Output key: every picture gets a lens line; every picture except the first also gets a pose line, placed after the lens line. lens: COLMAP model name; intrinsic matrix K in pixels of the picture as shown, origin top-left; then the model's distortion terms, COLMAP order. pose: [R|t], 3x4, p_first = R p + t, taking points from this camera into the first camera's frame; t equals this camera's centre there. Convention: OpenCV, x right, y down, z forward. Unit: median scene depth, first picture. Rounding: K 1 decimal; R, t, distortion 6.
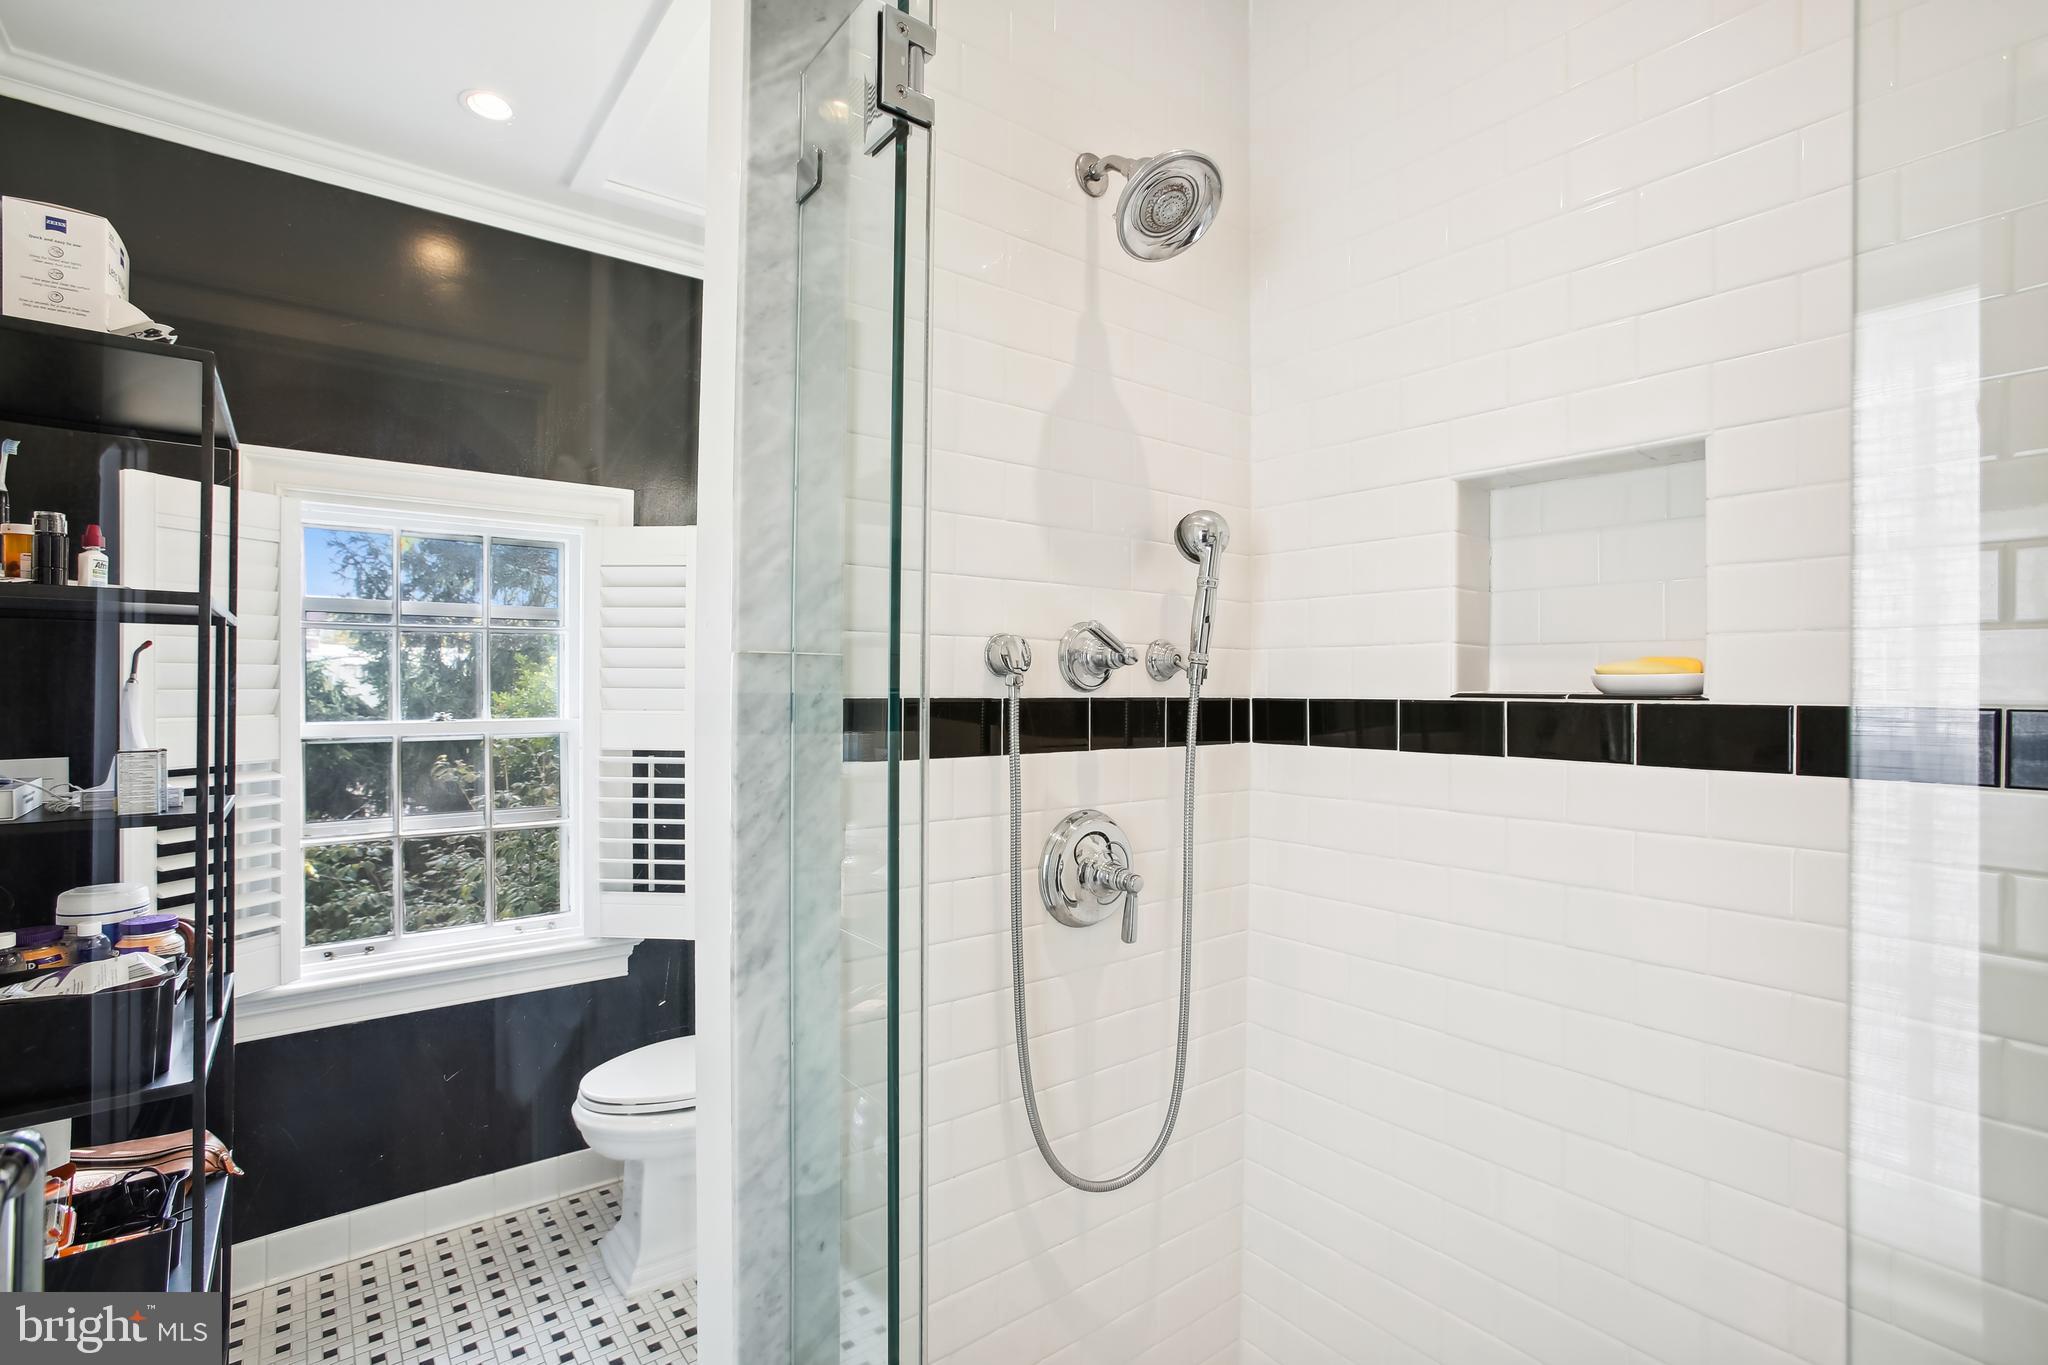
lens RADIAL K [[964.7, 0, 1014.2], [0, 964.7, 695.8], [0, 0, 1]] dist [-0.055824, 0.033329]
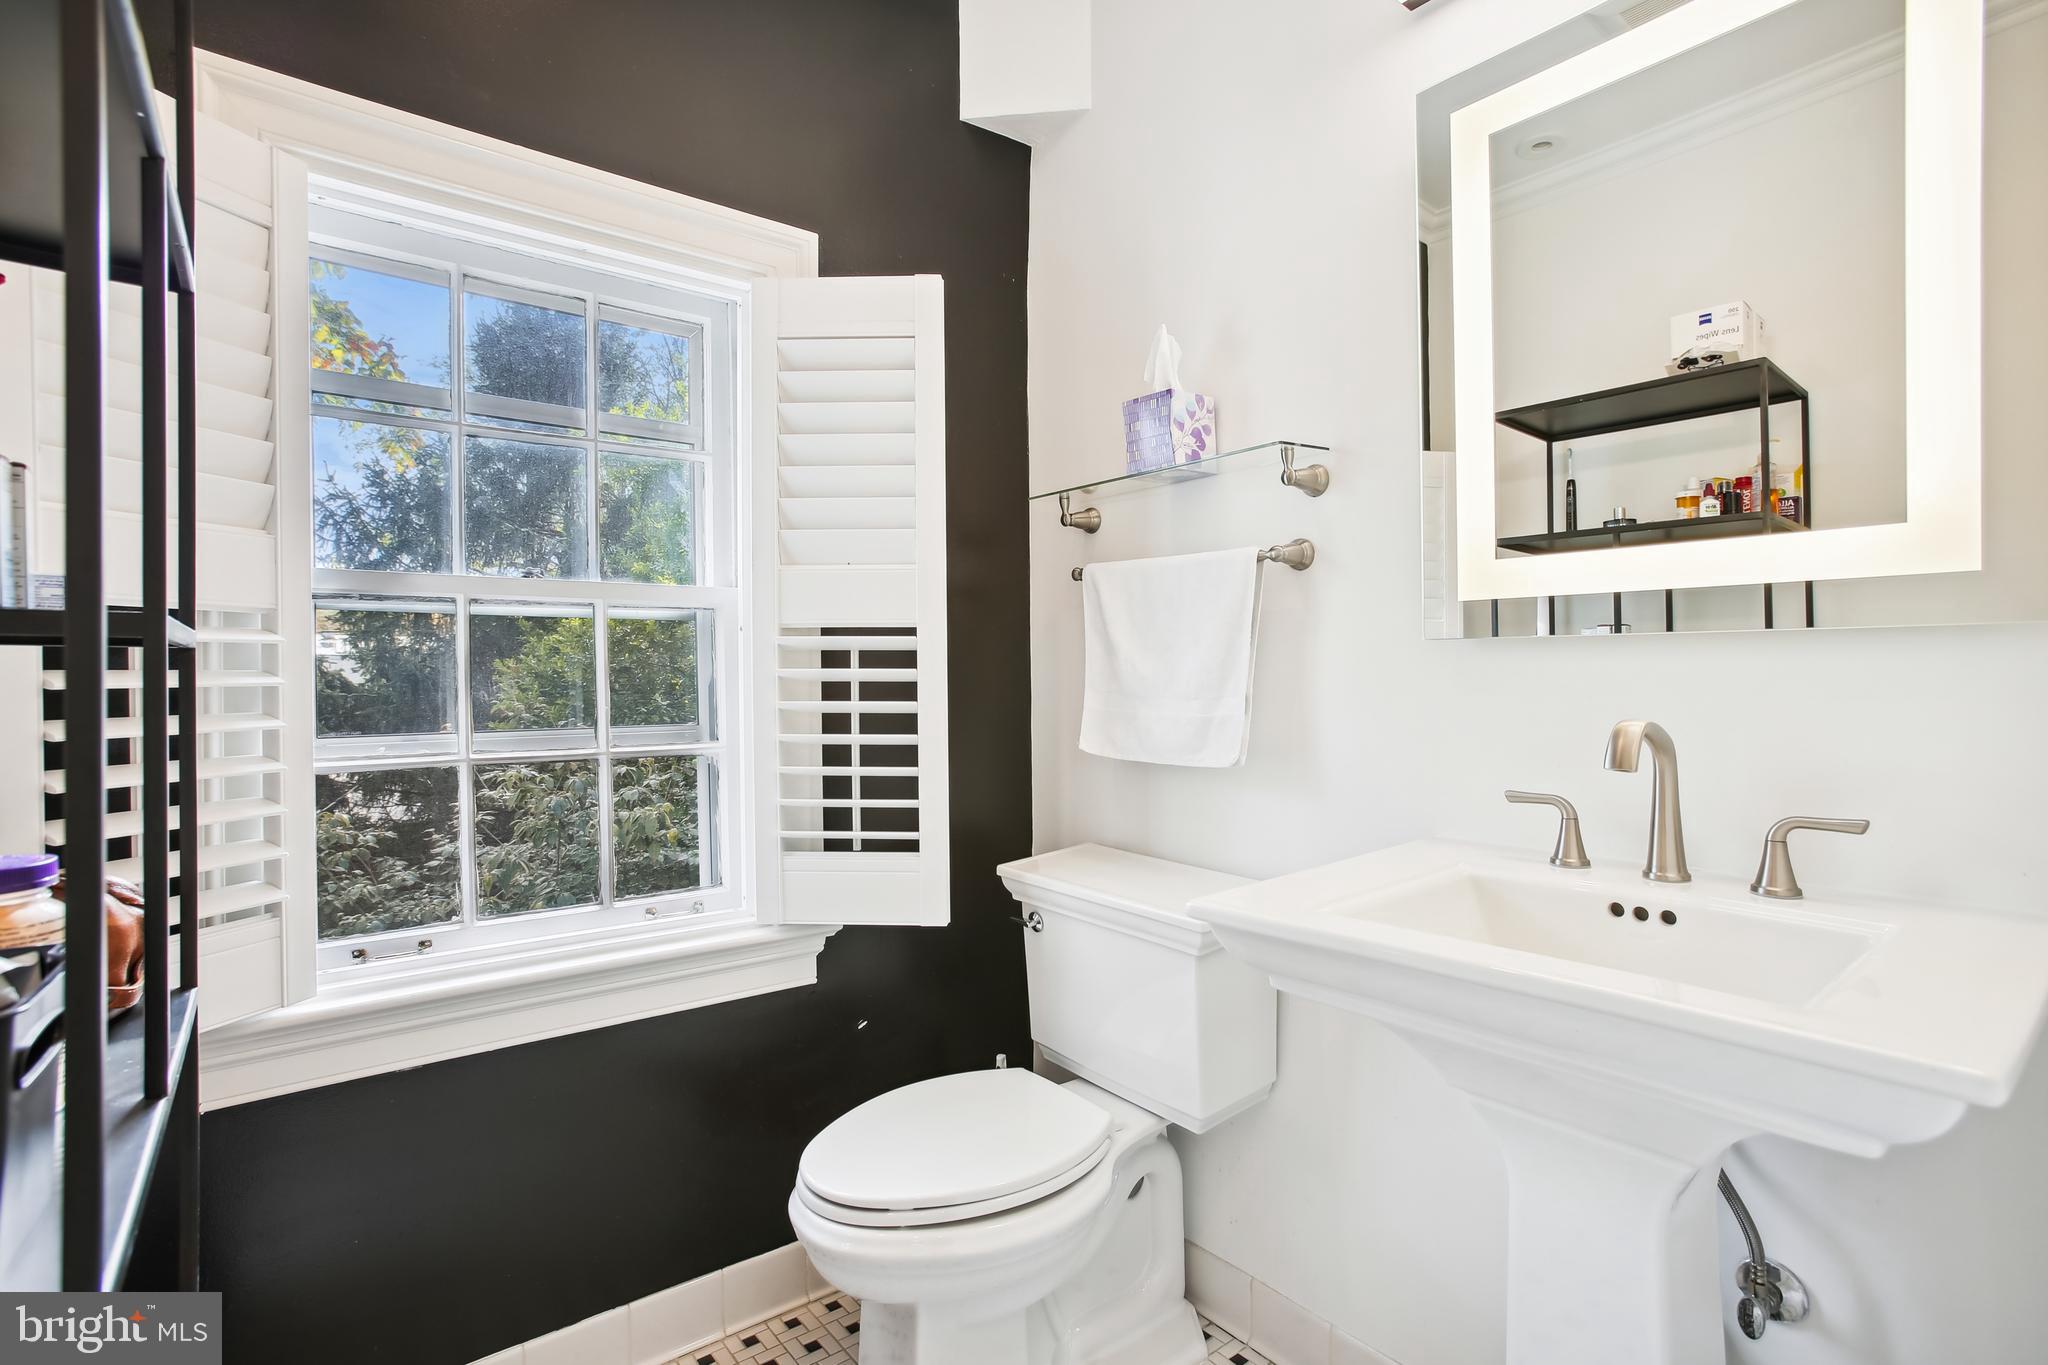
lens RADIAL K [[1021.8, 0, 1043.5], [0, 1021.8, 676.3], [0, 0, 1]] dist [-0.076317, 0.041524]
pose [[0.999814, -0.011105, 0.015765, -0.317086], [0.011163, 0.999931, -0.003582, 0.111261], [-0.015725, 0.003757, 0.999869, 0.385889]]
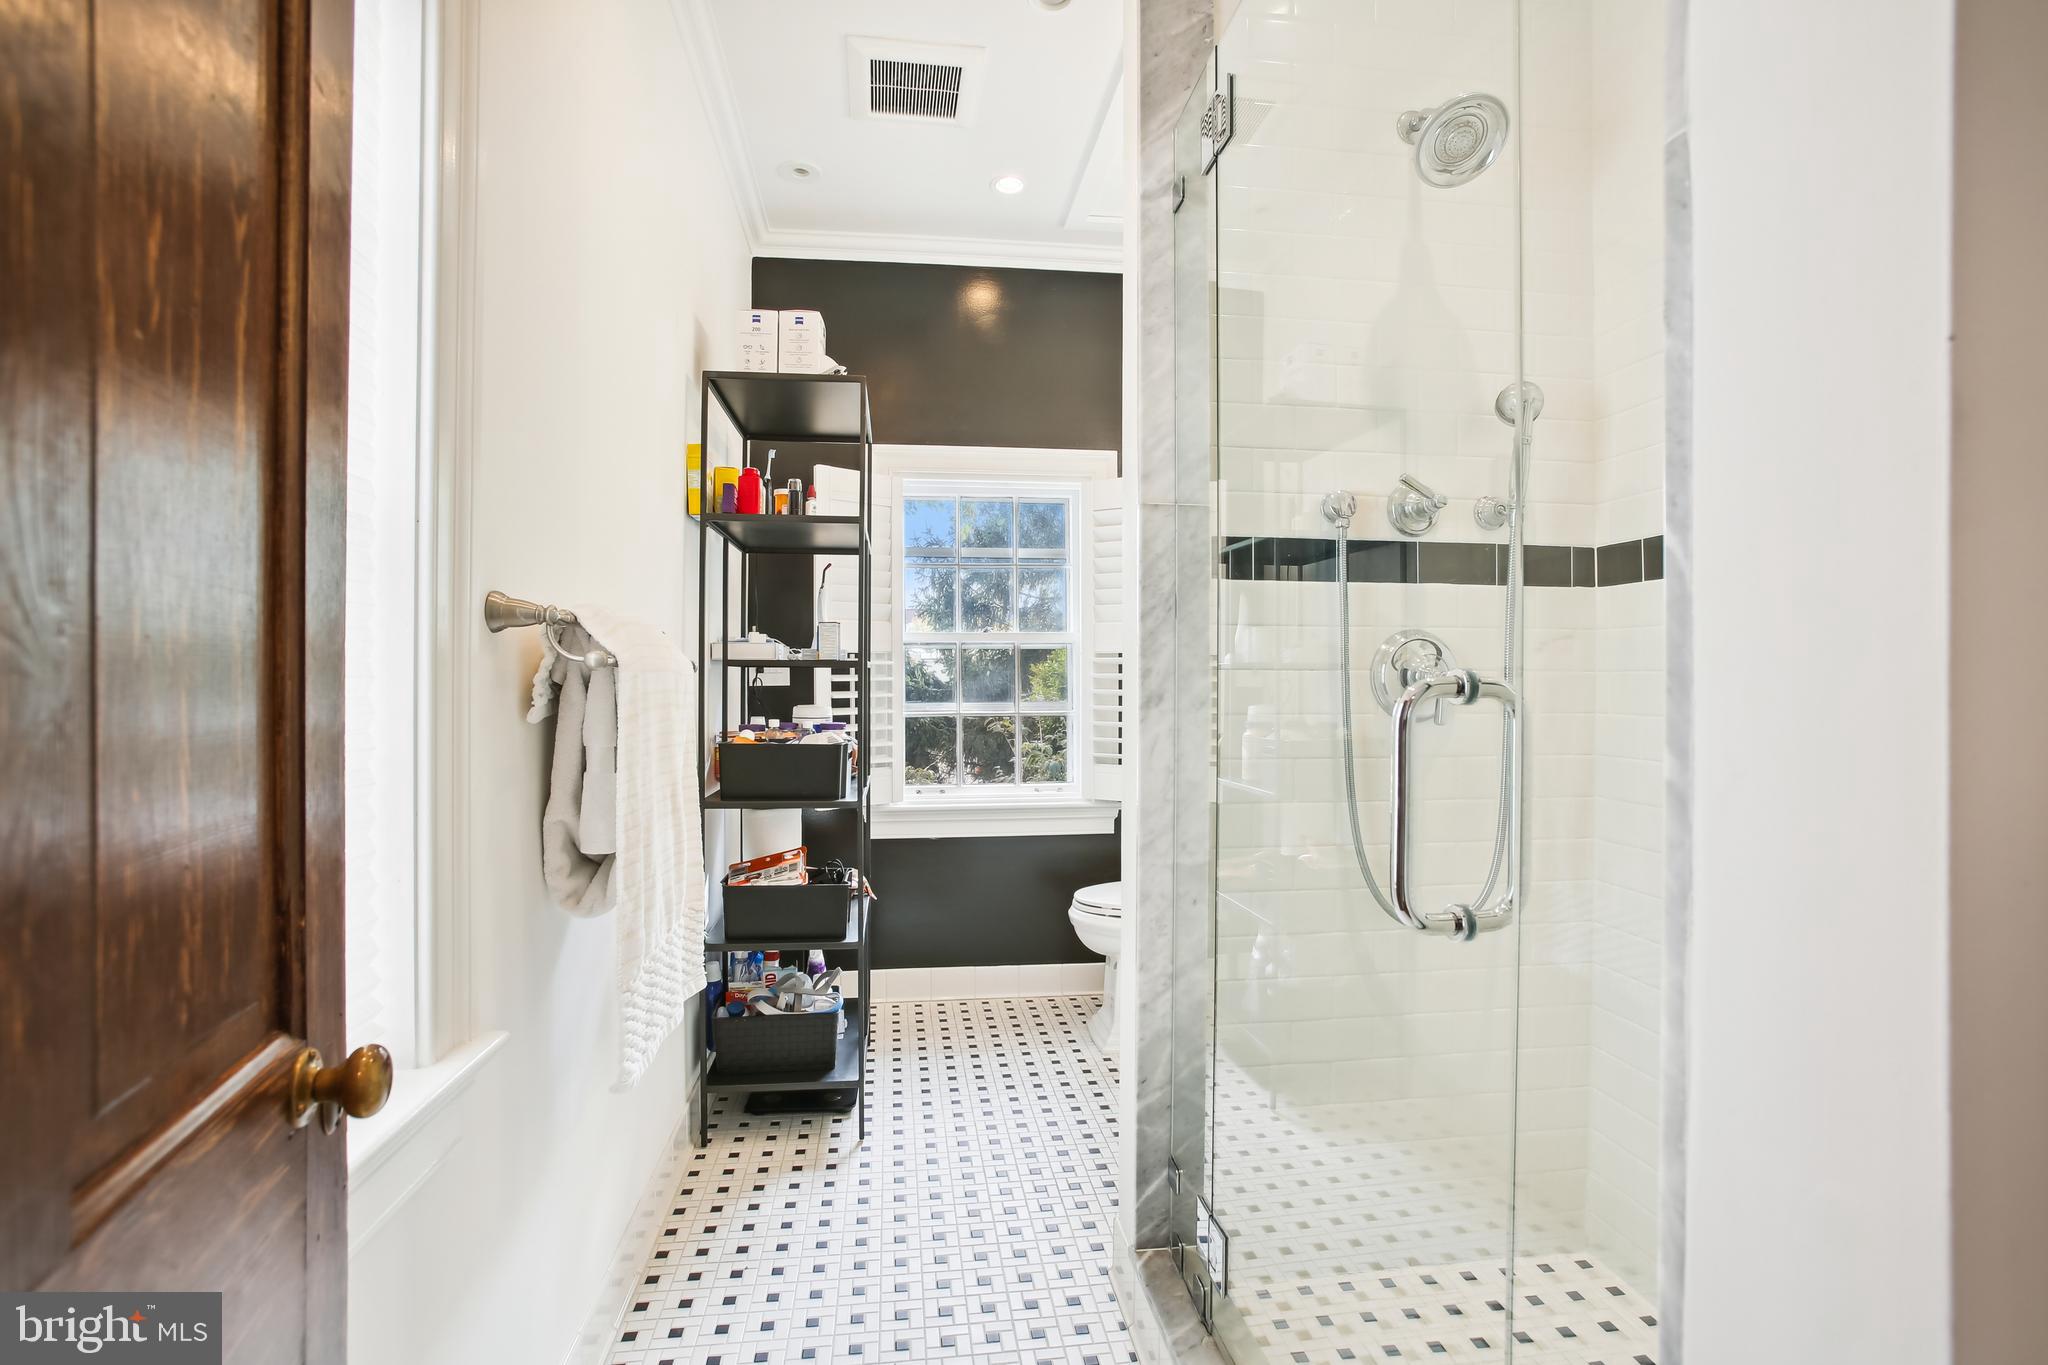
lens RADIAL K [[964.7, 0, 1014.2], [0, 964.7, 695.8], [0, 0, 1]] dist [-0.055824, 0.033329]
pose [[0.866445, 0.003696, -0.499258, 0.151810], [0.002439, 0.999929, 0.011636, 0.116771], [0.499266, -0.011299, 0.866375, -0.225653]]
